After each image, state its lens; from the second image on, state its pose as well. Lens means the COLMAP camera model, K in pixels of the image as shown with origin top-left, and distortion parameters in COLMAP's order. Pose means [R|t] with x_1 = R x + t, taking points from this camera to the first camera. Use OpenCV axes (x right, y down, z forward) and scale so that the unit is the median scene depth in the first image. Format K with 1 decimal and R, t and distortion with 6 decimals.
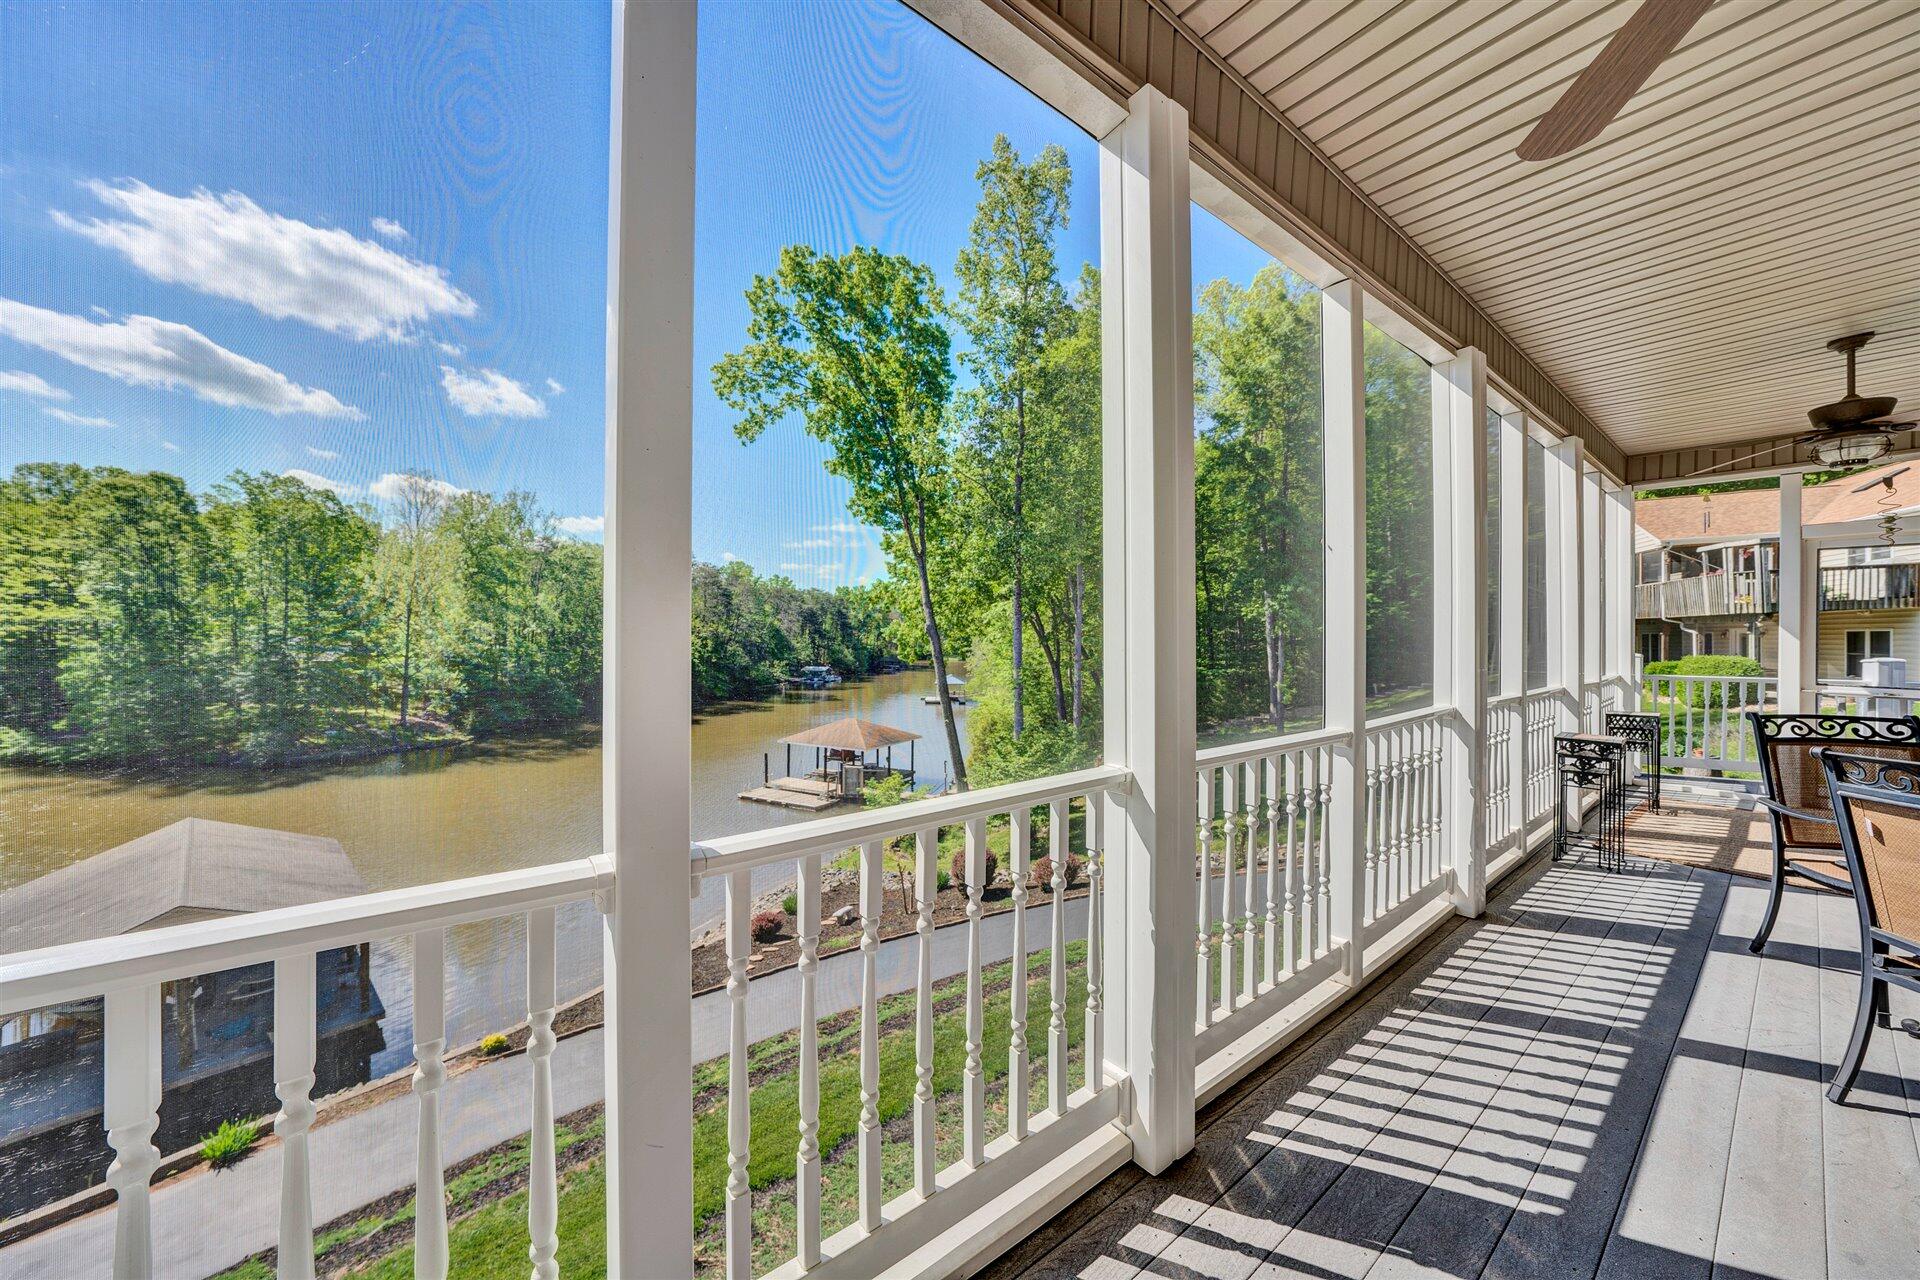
lens RADIAL K [[676.7, 0, 956.2], [0, 676.7, 627.3], [0, 0, 1]] dist [-0.010665, 0.001015]
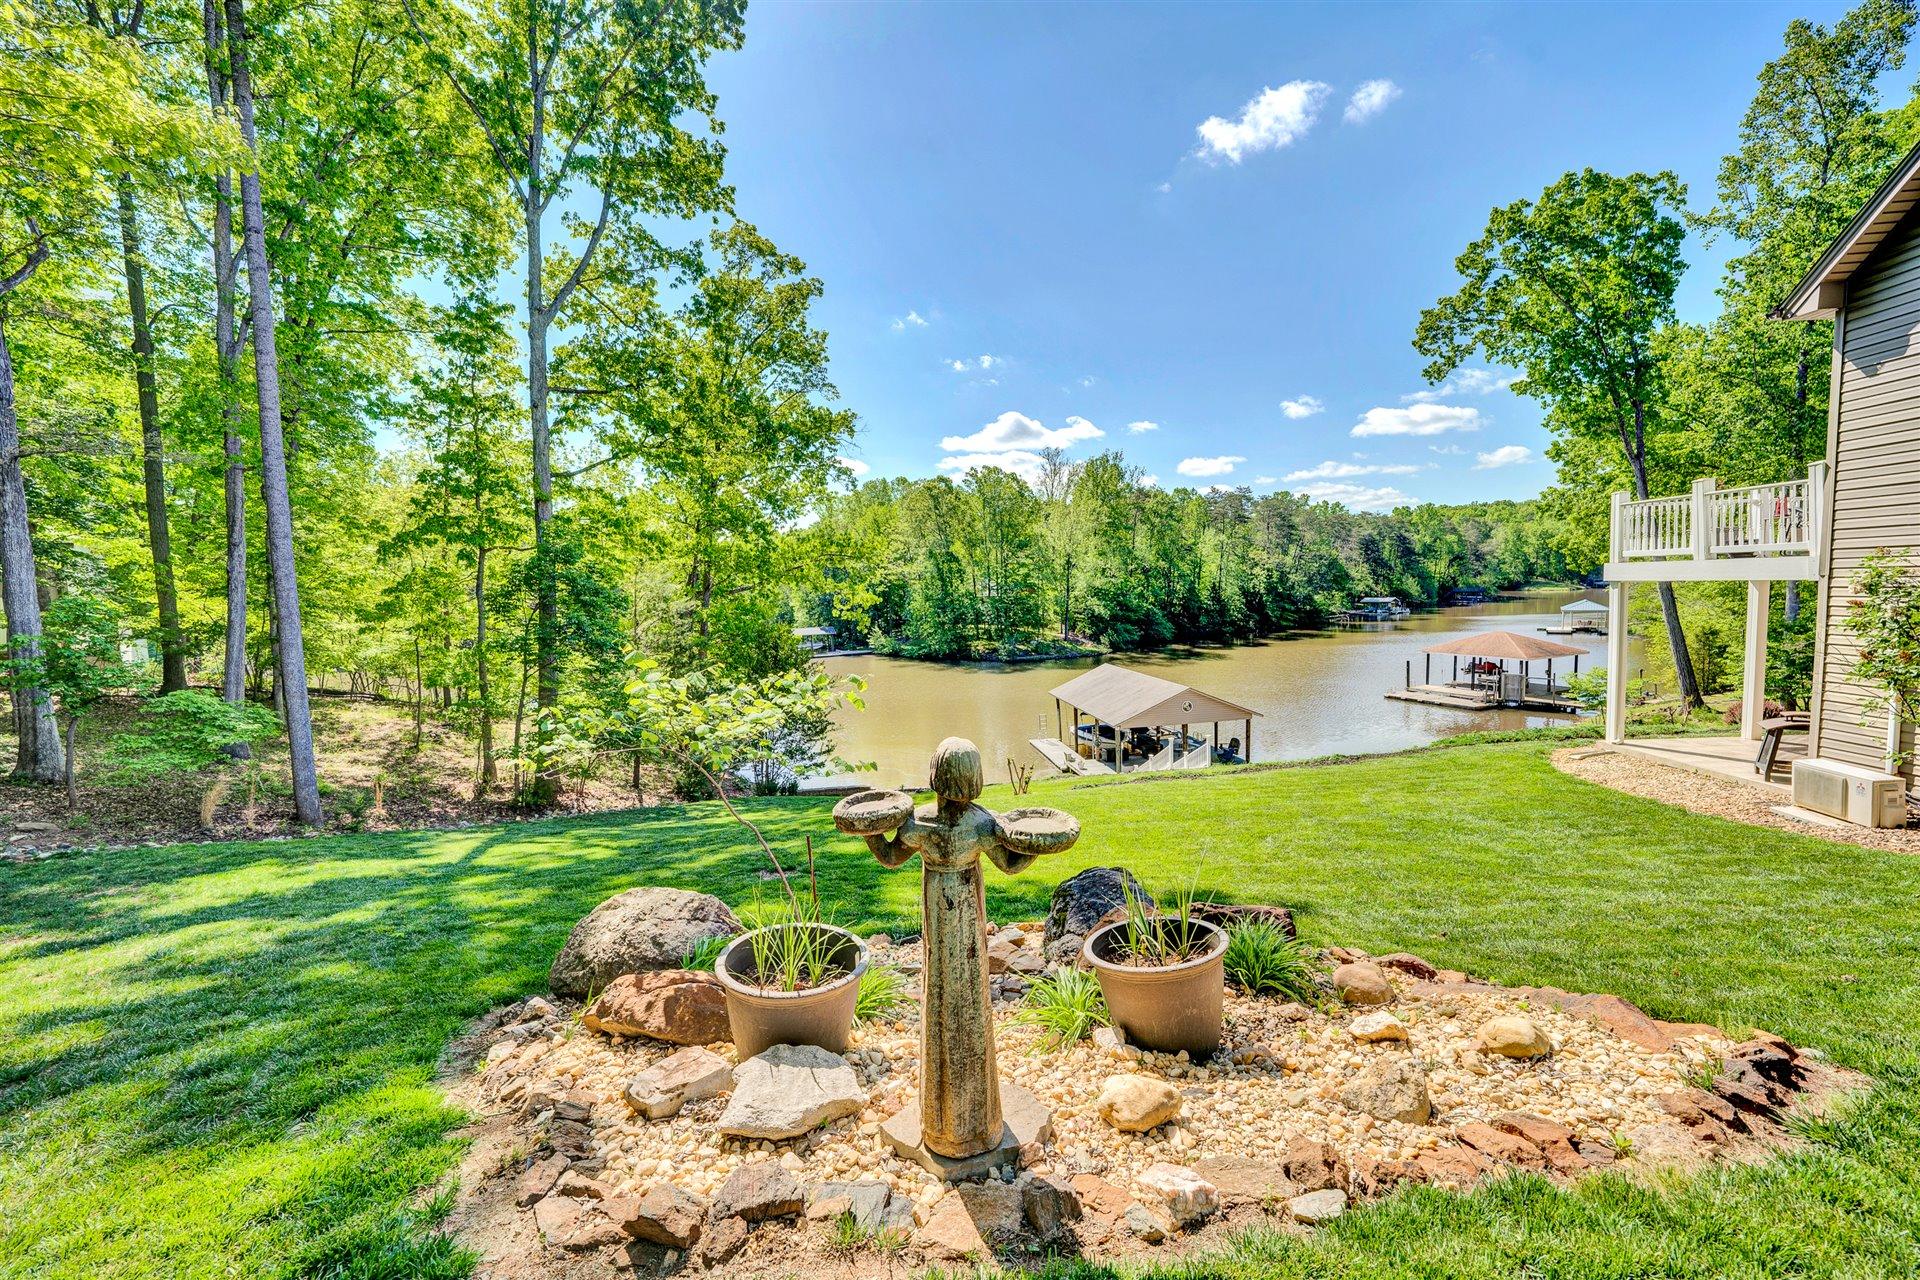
lens RADIAL K [[700.8, 0, 971.4], [0, 700.8, 640.5], [0, 0, 1]] dist [-0.009950, 0.000353]
pose [[0.769249, 0.018455, -0.638682, -0.046161], [0.050237, 0.994741, 0.089250, 0.007094], [0.636971, -0.100741, 0.764277, -0.148514]]
